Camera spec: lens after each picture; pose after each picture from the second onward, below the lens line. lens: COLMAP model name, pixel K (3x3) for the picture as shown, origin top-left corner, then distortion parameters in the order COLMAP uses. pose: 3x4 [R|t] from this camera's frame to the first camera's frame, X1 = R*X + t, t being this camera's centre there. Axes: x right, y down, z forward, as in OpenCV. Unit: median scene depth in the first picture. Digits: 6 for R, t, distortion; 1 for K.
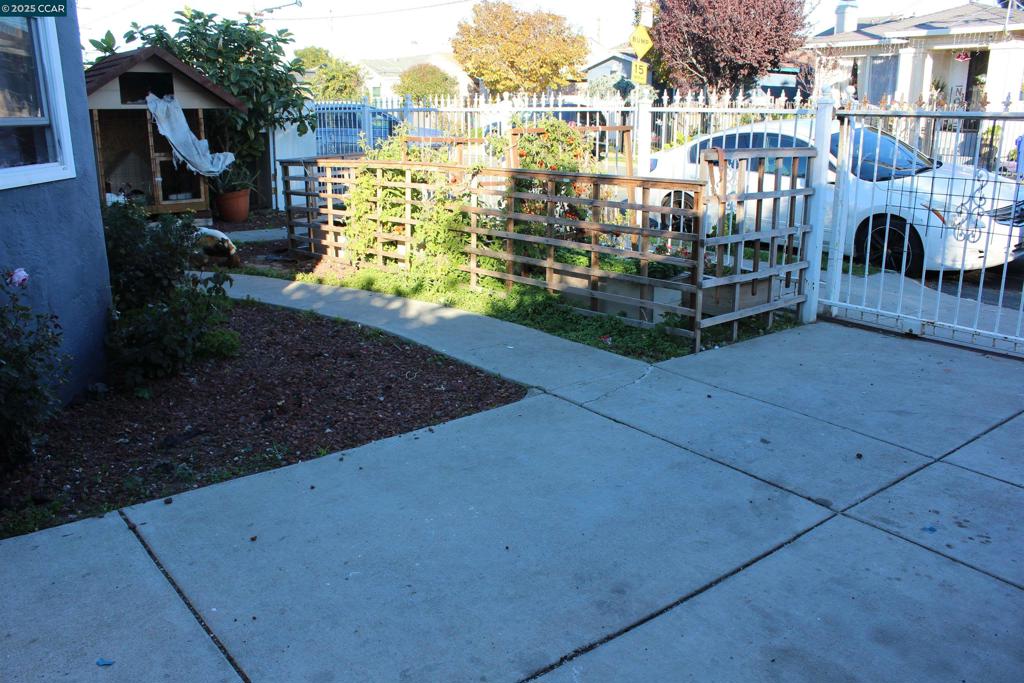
lens RADIAL K [[858.7, 0, 510.7], [0, 858.7, 345.8], [0, 0, 1]] dist [-0.156627, 0.147204]
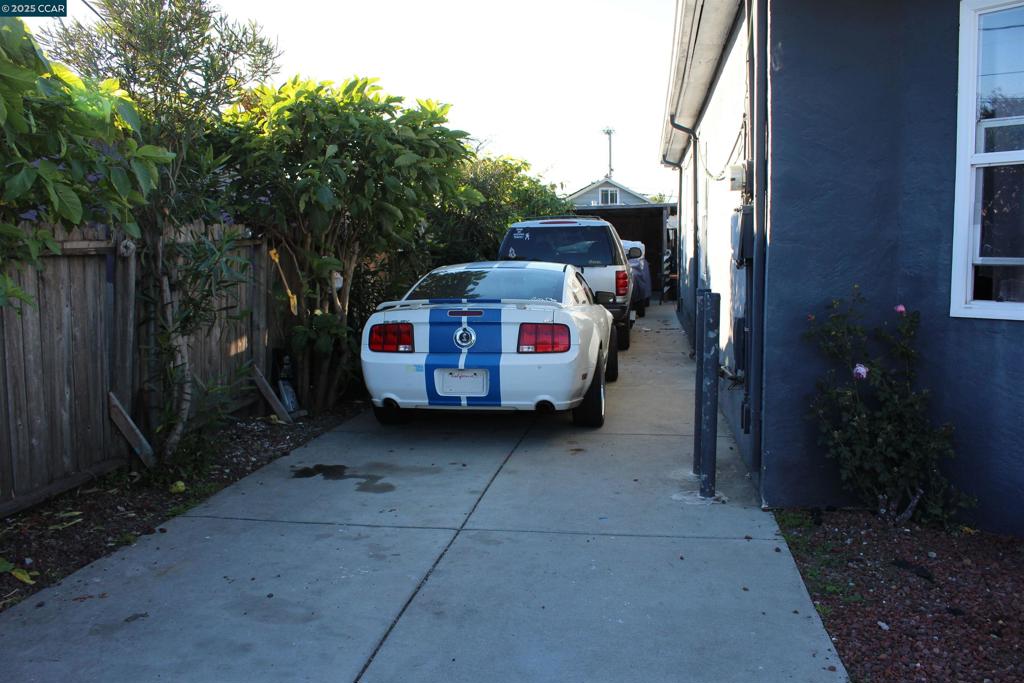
lens RADIAL K [[858.7, 0, 510.1], [0, 858.7, 349.7], [0, 0, 1]] dist [-0.156627, 0.147204]
pose [[-0.741736, 0.088156, -0.664873, 0.582266], [-0.171729, 0.933314, 0.315331, -0.349783], [0.648334, 0.348071, -0.677134, 1.194251]]
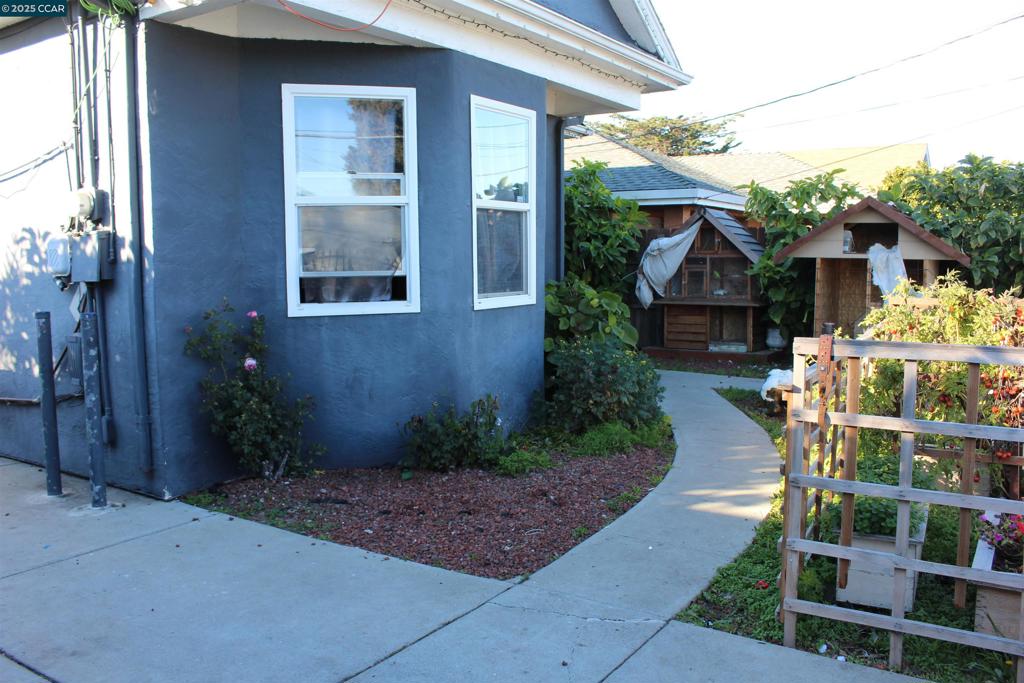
lens RADIAL K [[858.7, 0, 496.6], [0, 858.7, 346.8], [0, 0, 1]] dist [-0.156627, 0.147204]
pose [[0.294735, 0.094007, -0.950944, 0.940048], [-0.246744, 0.968888, 0.019306, -0.217136], [0.923173, 0.228949, 0.308762, 0.716265]]
